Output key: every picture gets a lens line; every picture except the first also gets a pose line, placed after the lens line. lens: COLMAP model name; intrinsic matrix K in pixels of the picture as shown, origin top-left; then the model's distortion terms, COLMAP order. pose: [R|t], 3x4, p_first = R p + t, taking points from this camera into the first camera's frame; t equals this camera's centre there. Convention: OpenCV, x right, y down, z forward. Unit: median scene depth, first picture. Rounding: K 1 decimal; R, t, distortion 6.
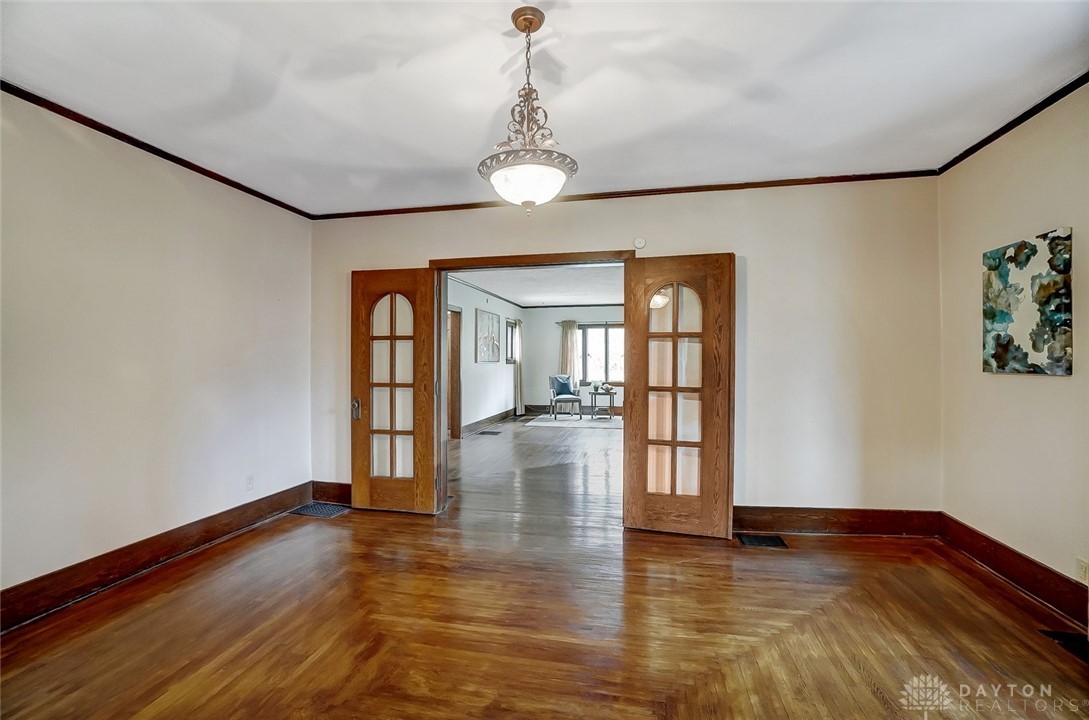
lens RADIAL K [[501.0, 0, 544.5], [0, 501.0, 360.0], [0, 0, 1]] dist [-0.070782, 0.028100]
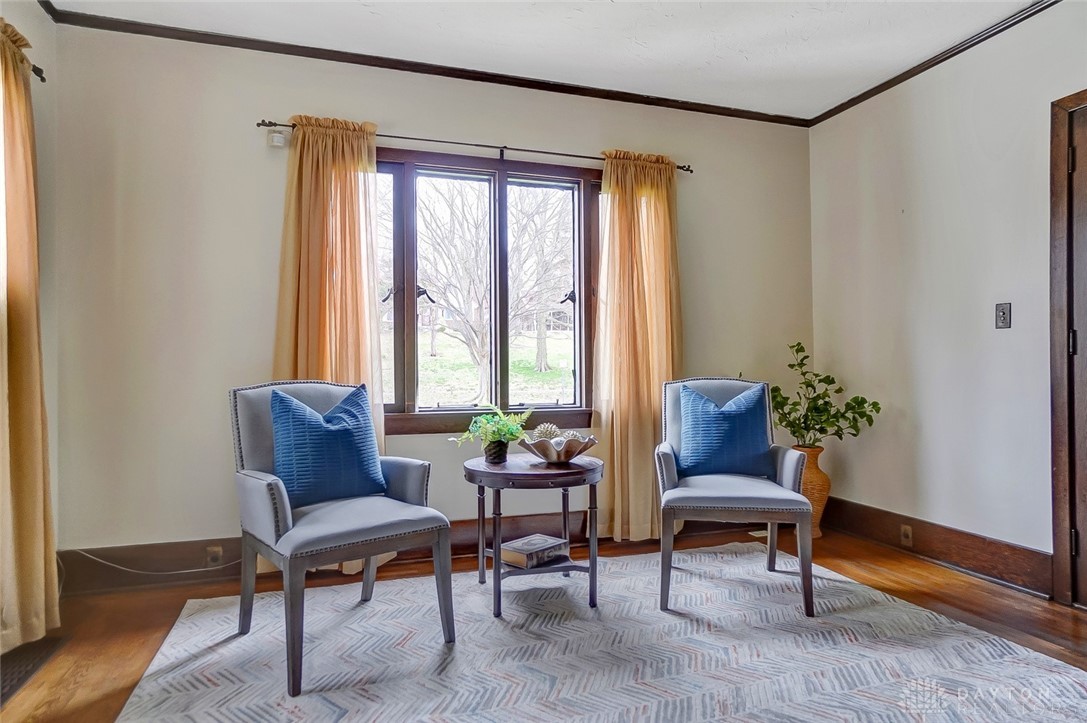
lens RADIAL K [[643.9, 0, 543.5], [0, 643.9, 361.5], [0, 0, 1]] dist [-0.000784, 0.000456]
pose [[0.867448, 0.004243, 0.497509, -0.007162], [-0.000121, 0.999965, -0.008318, 0.024155], [-0.497527, 0.007155, 0.867419, 0.758055]]
